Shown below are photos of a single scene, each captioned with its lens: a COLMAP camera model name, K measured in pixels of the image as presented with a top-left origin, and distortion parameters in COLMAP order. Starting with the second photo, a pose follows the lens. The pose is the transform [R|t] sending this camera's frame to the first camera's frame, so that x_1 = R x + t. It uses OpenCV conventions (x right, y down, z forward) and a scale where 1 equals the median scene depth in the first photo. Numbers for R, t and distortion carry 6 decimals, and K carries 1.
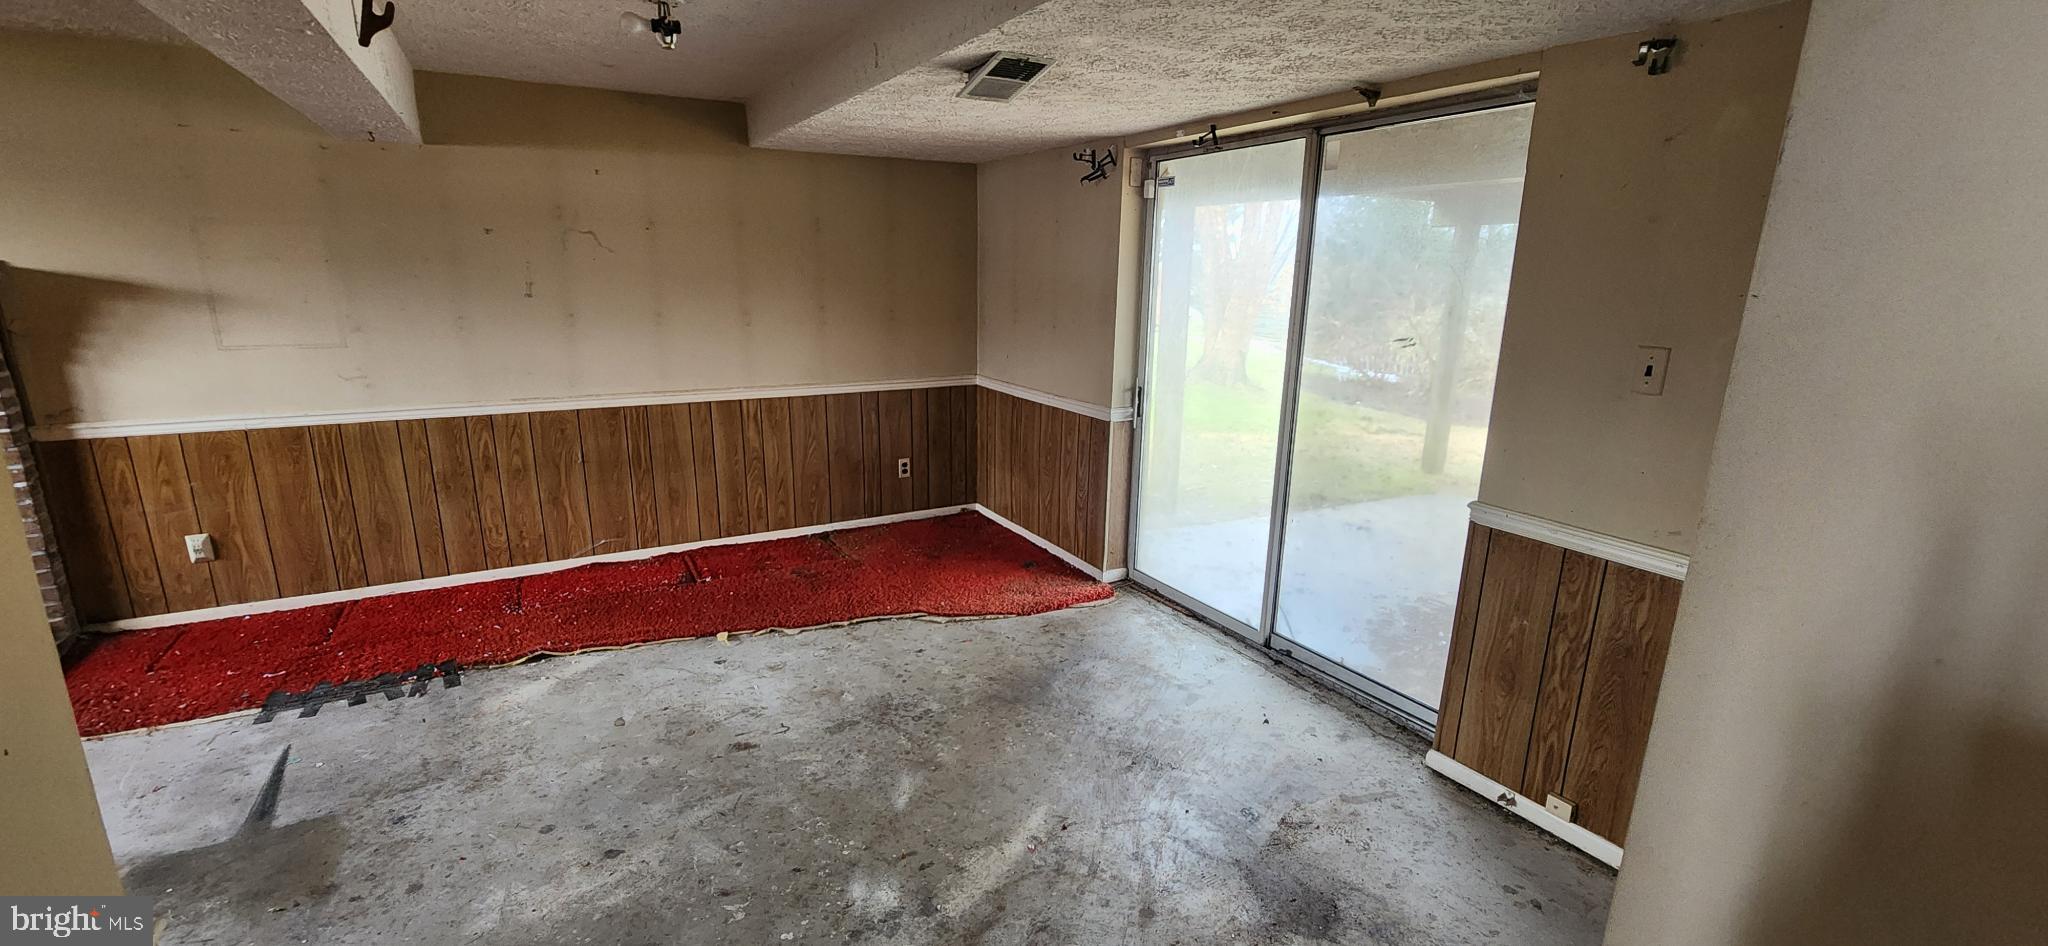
lens RADIAL K [[830.4, 0, 1026.4], [0, 830.4, 482.0], [0, 0, 1]] dist [-0.008814, 0.001538]
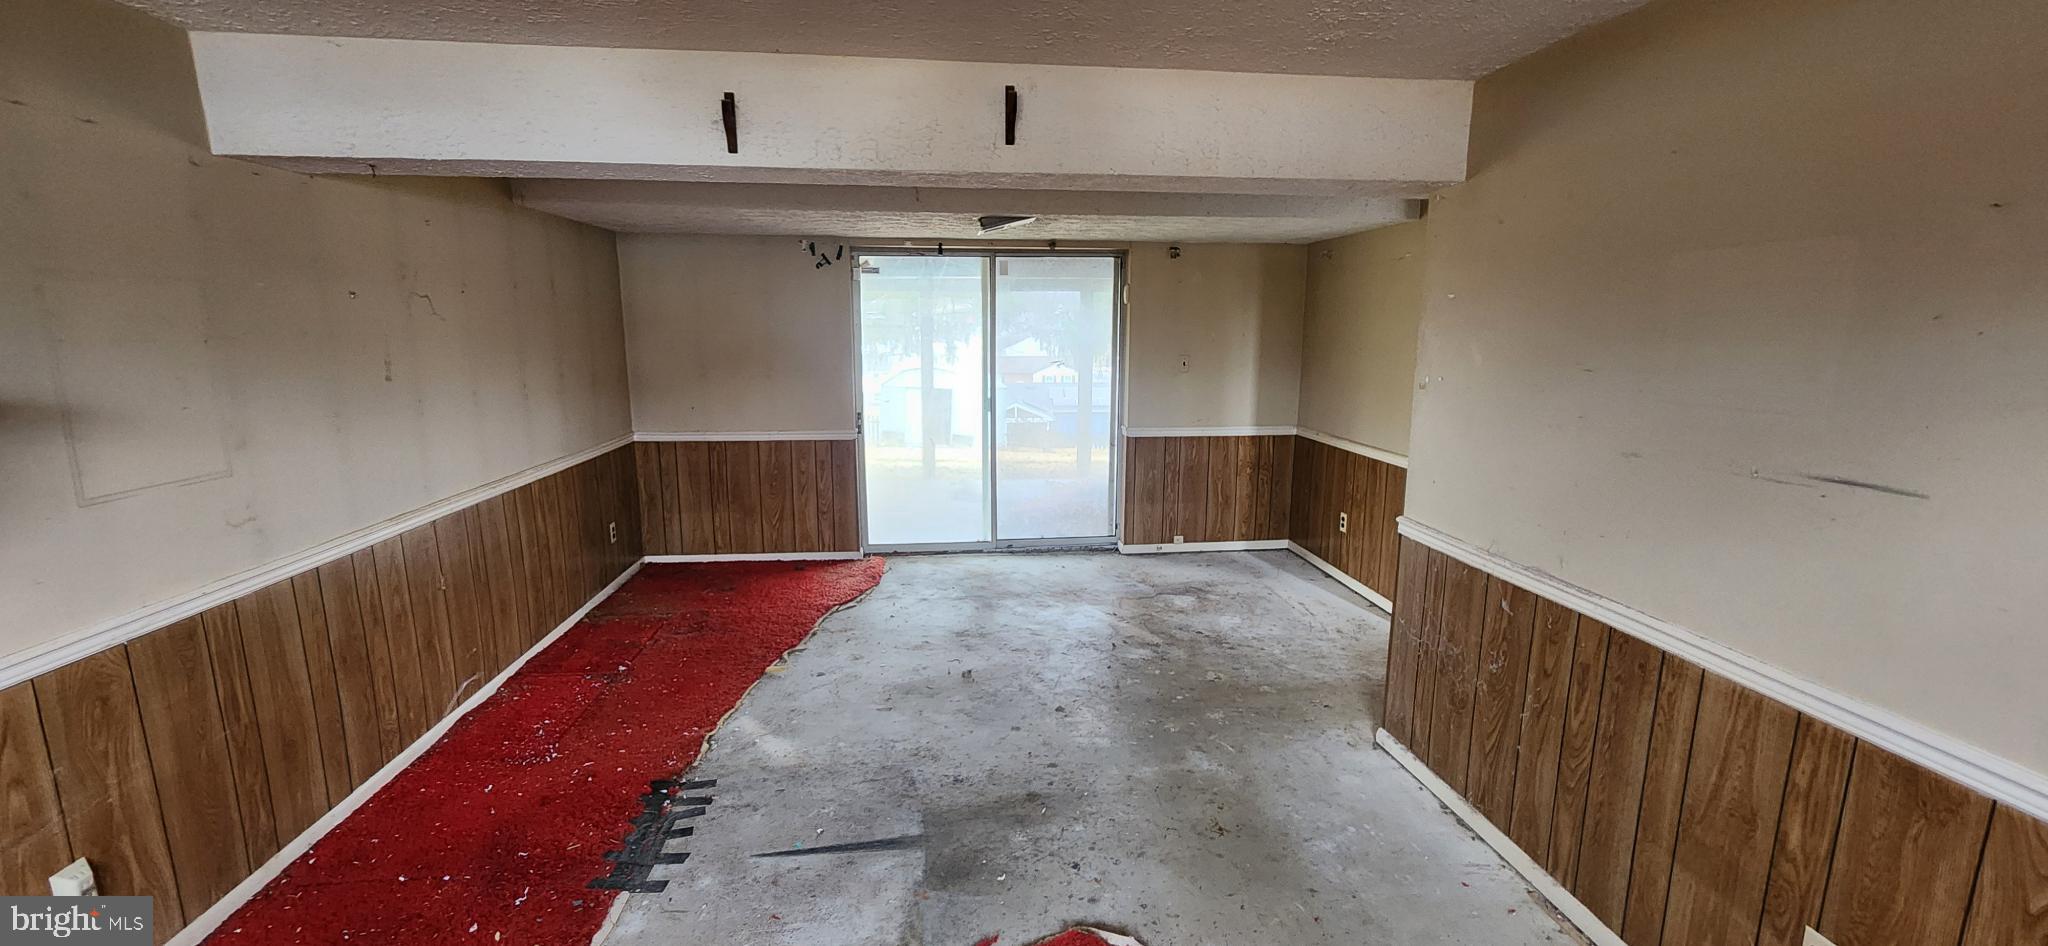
lens RADIAL K [[830.4, 0, 1015.6], [0, 830.4, 488.0], [0, 0, 1]] dist [-0.008814, 0.001538]
pose [[0.409585, -0.189773, 0.892315, -1.162459], [0.229956, 0.968017, 0.100320, -0.081191], [-0.882814, 0.164104, 0.440125, 0.199888]]
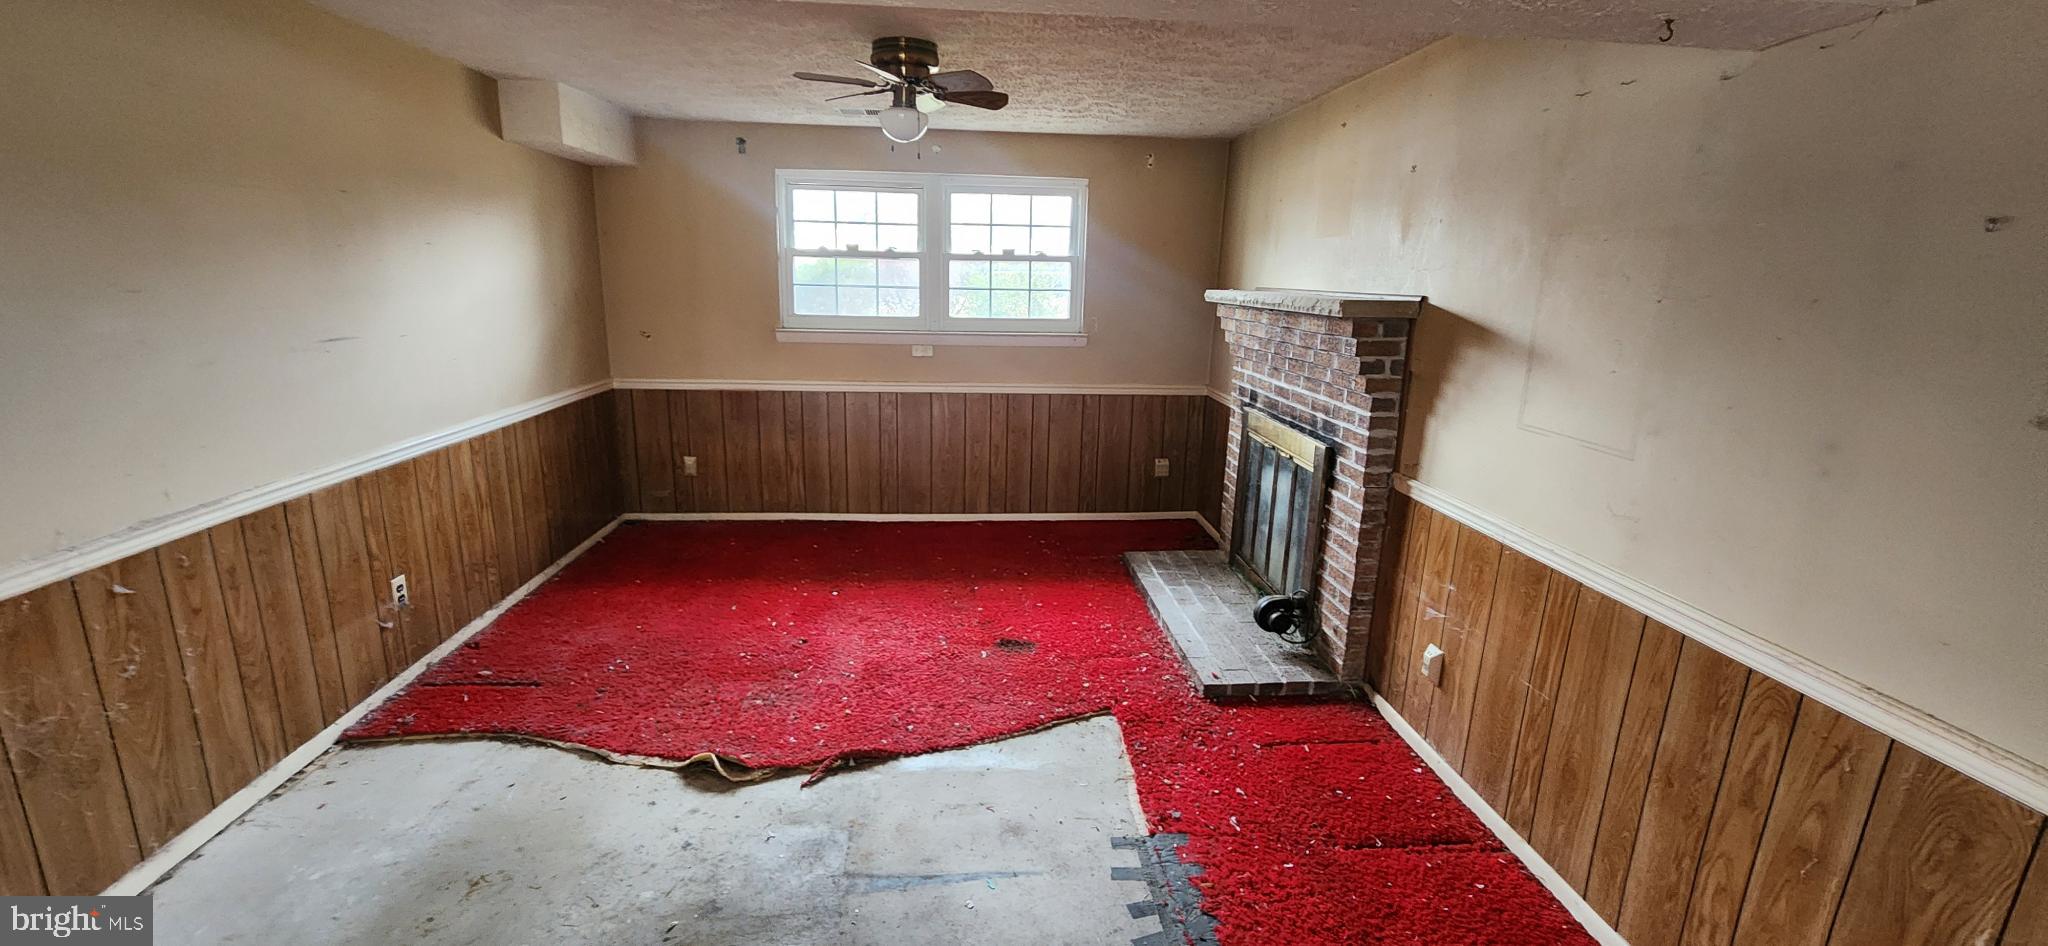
lens RADIAL K [[830.4, 0, 1017.4], [0, 830.4, 477.9], [0, 0, 1]] dist [-0.008814, 0.001538]
pose [[-0.433337, 0.189480, -0.881088, -0.178089], [-0.252399, 0.913010, 0.320480, -0.227983], [0.865167, 0.361261, -0.347816, 0.859898]]
